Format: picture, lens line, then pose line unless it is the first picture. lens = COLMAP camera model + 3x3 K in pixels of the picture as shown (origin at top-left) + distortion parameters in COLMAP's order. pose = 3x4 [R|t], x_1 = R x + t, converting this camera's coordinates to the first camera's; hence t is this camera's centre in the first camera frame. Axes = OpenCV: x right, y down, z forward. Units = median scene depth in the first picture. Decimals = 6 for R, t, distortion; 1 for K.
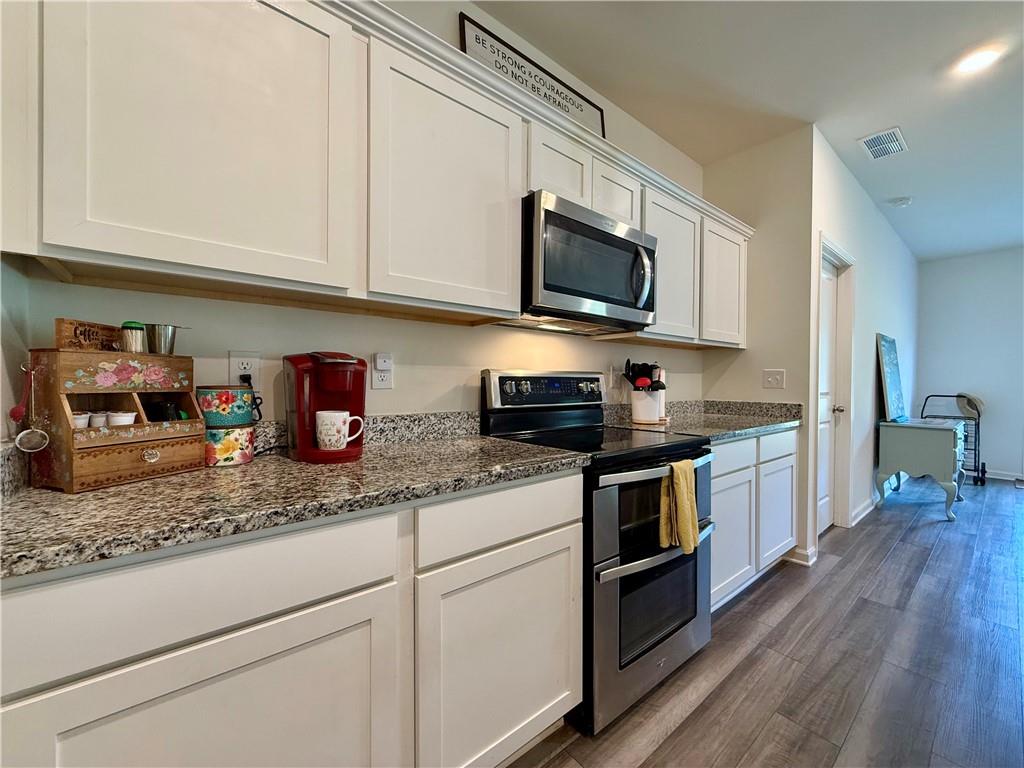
lens RADIAL K [[412.5, 0, 512.0], [0, 412.5, 384.0], [0, 0, 1]] dist [-0.001262, -0.000088]
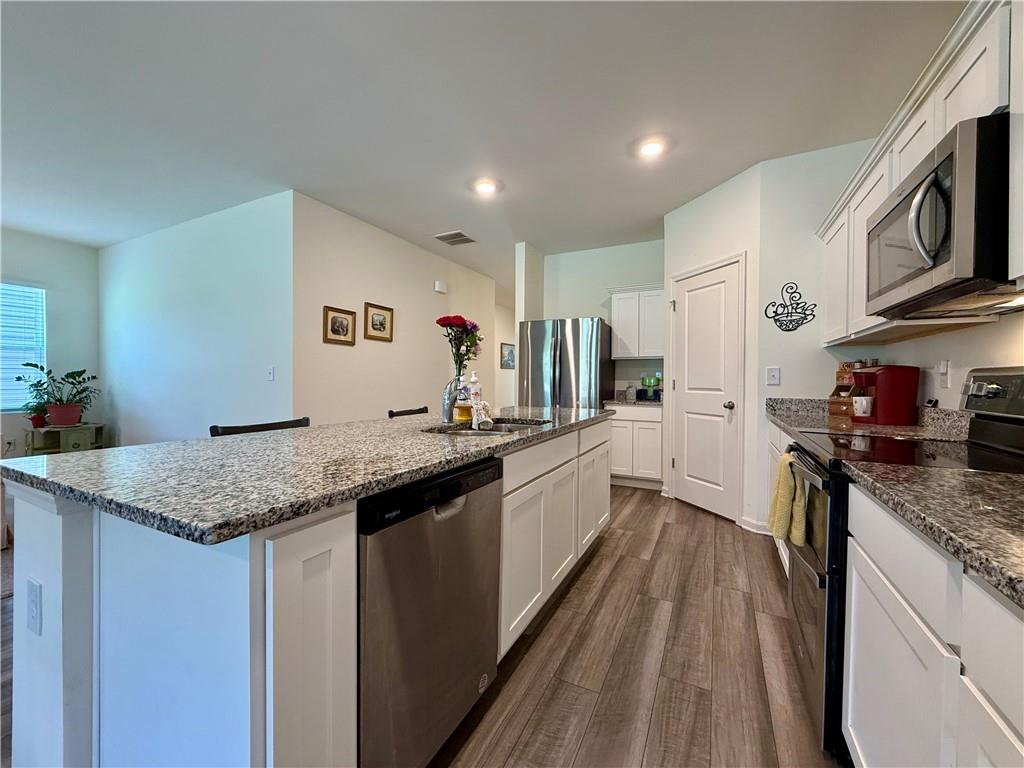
lens RADIAL K [[409.3, 0, 511.0], [0, 409.3, 382.9], [0, 0, 1]] dist [0.001631, 0.000129]
pose [[-0.915911, -0.007953, -0.401302, 1.050282], [-0.015833, 0.999741, 0.016323, -0.002682], [0.401068, 0.021304, -0.915800, 1.186566]]
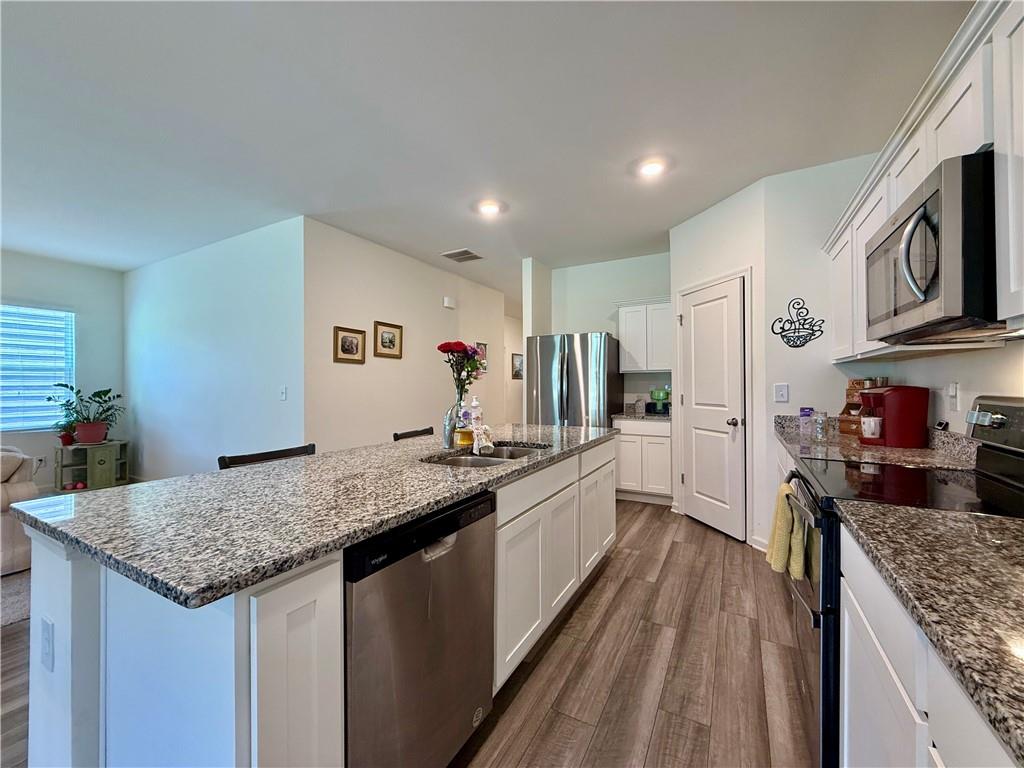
lens RADIAL K [[409.3, 0, 511.0], [0, 409.3, 382.9], [0, 0, 1]] dist [0.001631, 0.000129]
pose [[-0.929925, -0.003783, -0.367730, 1.020253], [-0.004679, 0.999988, 0.001545, -0.051118], [0.367719, 0.003157, -0.929932, 1.212289]]
